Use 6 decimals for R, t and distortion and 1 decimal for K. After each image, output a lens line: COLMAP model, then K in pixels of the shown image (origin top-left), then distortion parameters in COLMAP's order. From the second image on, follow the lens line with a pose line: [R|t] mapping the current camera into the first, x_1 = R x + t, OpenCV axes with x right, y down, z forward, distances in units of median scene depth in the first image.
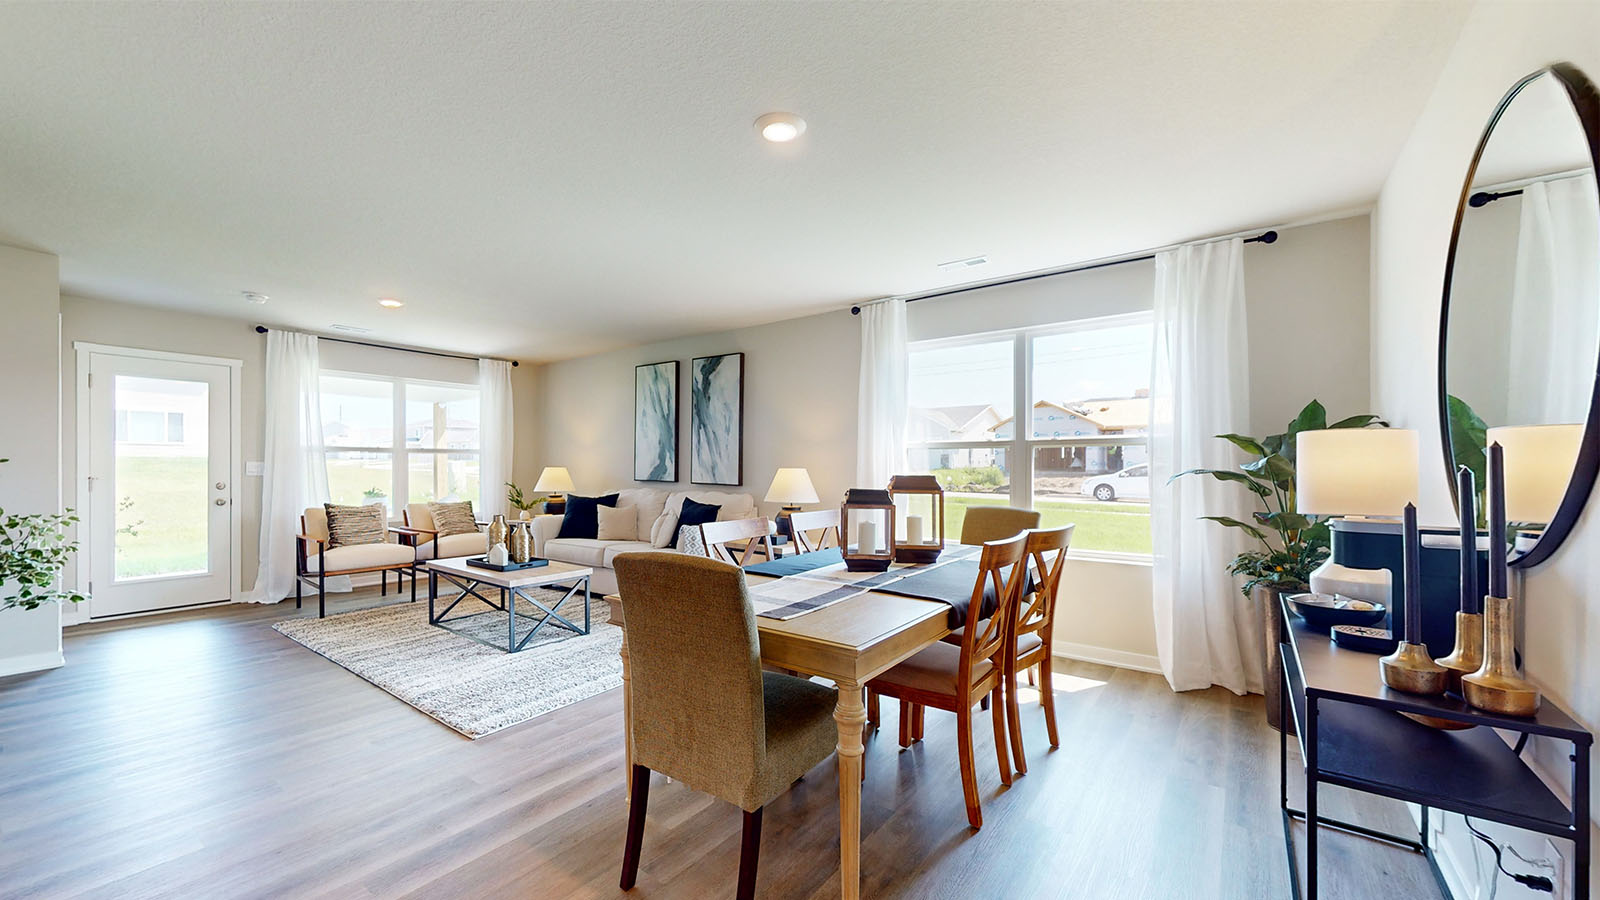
lens RADIAL K [[607.2, 0, 780.2], [0, 607.2, 467.1], [0, 0, 1]] dist [-0.001718, -0.000422]
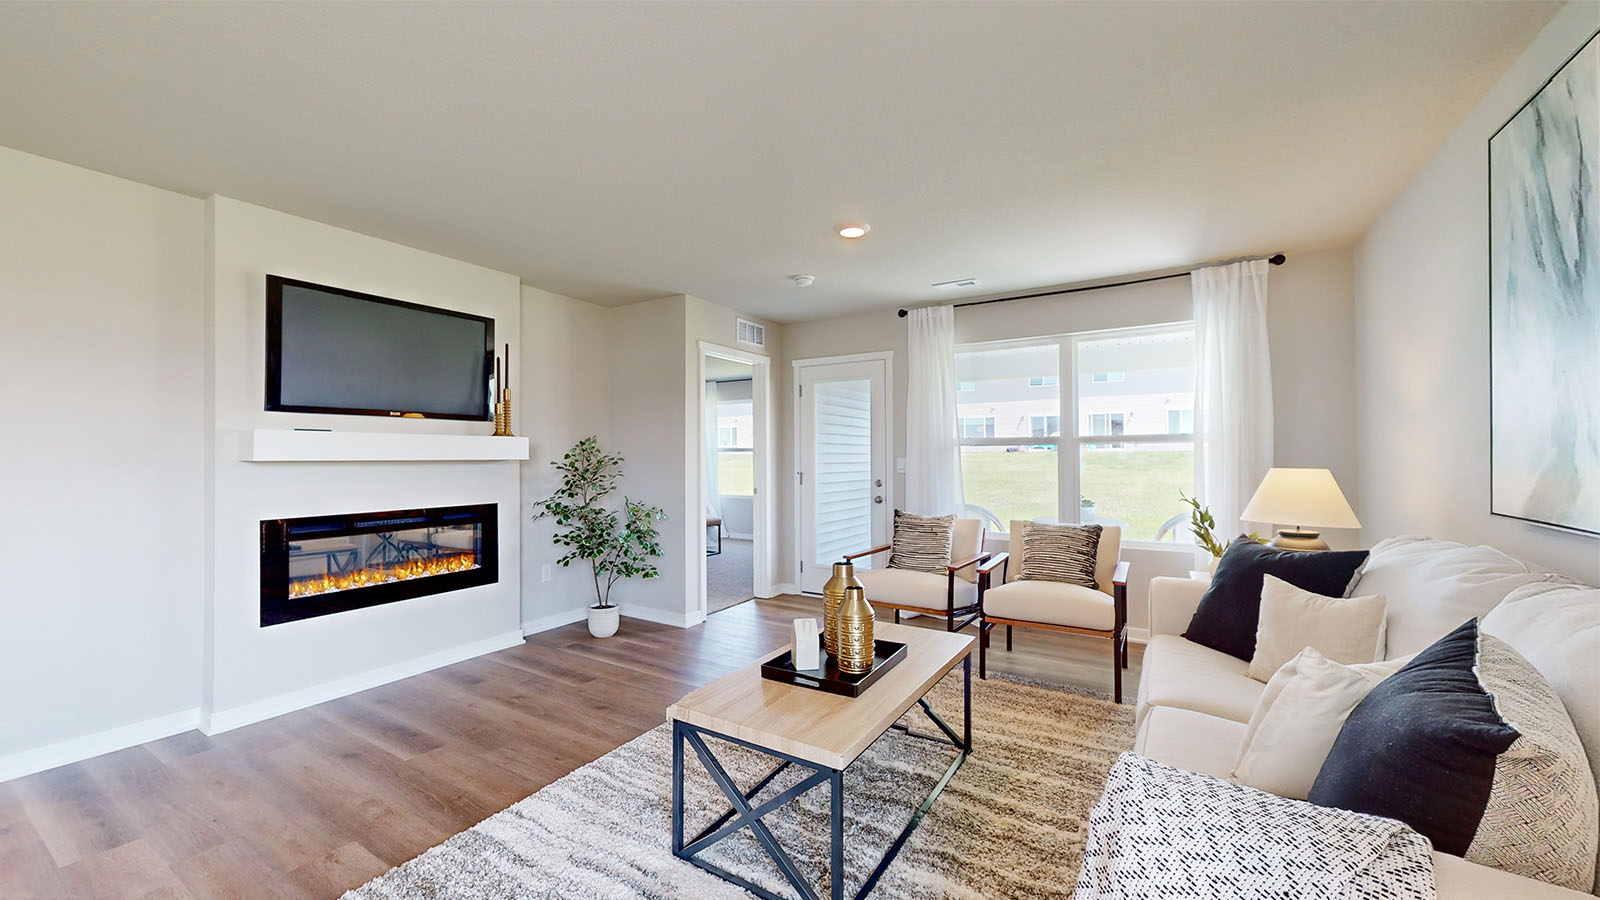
lens RADIAL K [[609.7, 0, 779.7], [0, 609.7, 451.7], [0, 0, 1]] dist [-0.001638, -0.000277]
pose [[0.080082, -0.011497, -0.996722, 0.040868], [0.000501, 0.999934, -0.011494, -0.008077], [0.996788, 0.000421, 0.080083, 0.749810]]
